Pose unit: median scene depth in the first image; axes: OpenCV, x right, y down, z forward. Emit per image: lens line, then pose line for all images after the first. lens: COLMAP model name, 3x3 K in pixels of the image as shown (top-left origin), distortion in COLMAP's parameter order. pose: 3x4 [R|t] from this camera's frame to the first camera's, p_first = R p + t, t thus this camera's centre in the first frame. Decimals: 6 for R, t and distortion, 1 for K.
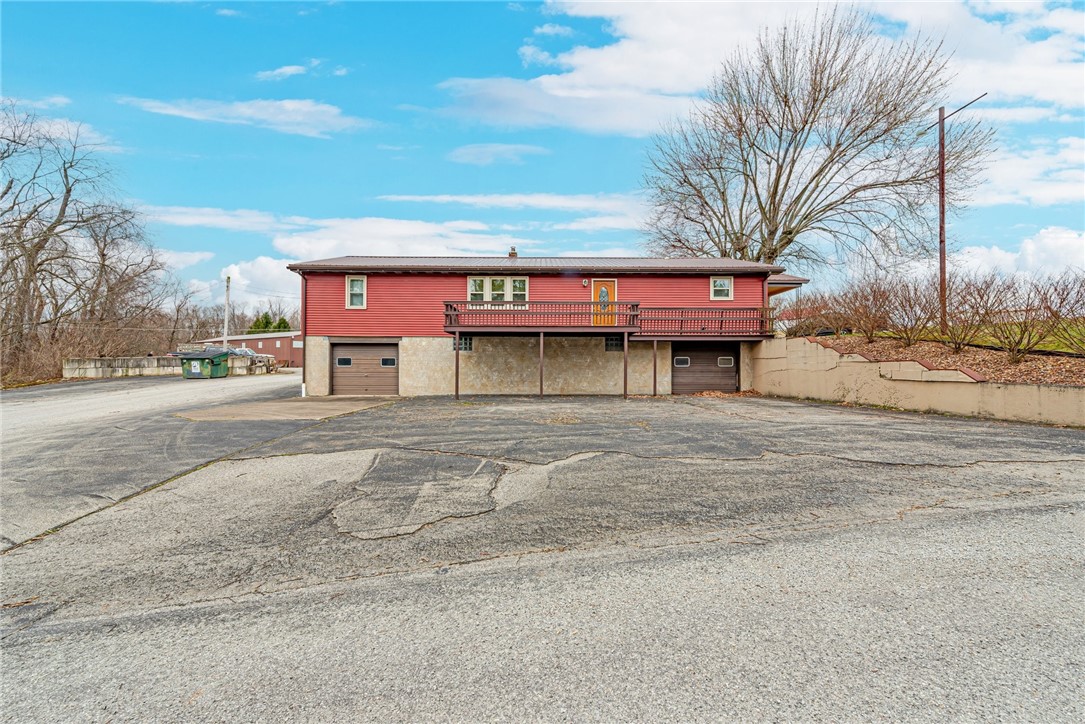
lens RADIAL K [[432.6, 0, 542.8], [0, 432.6, 362.2], [0, 0, 1]] dist [0.018958, -0.003608]
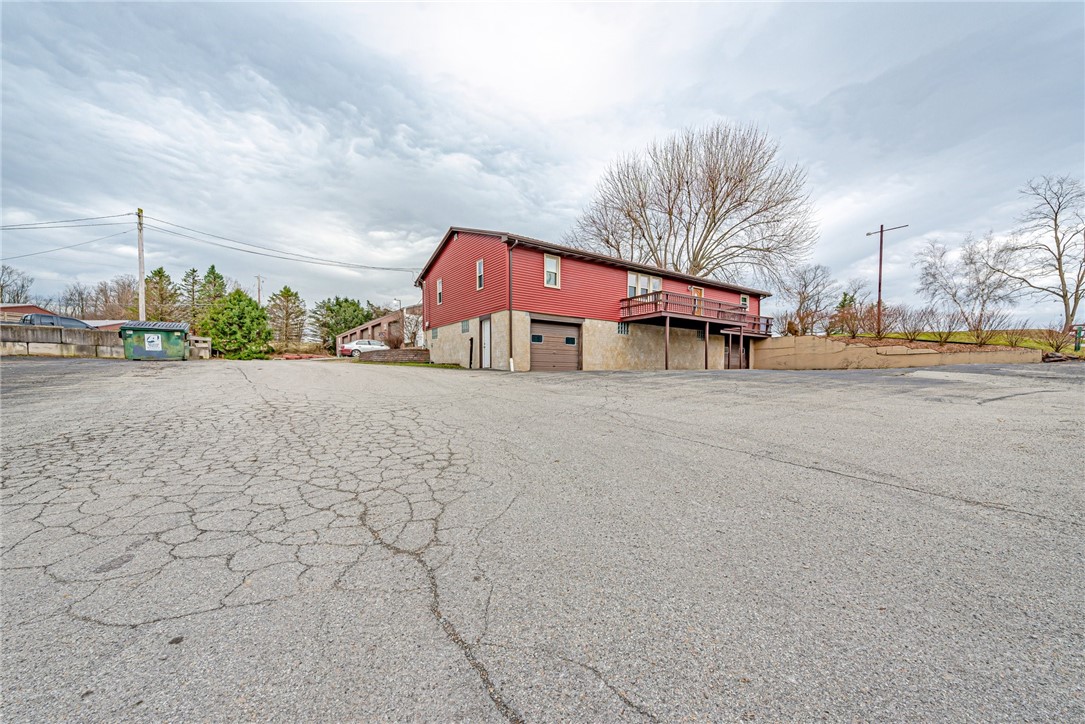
lens RADIAL K [[432.6, 0, 555.8], [0, 432.6, 384.7], [0, 0, 1]] dist [0.018958, -0.003608]
pose [[0.805225, -0.013601, 0.592813, -1.035403], [-0.004181, 0.999582, 0.028613, 0.078440], [-0.592955, -0.025518, 0.804831, 0.156692]]
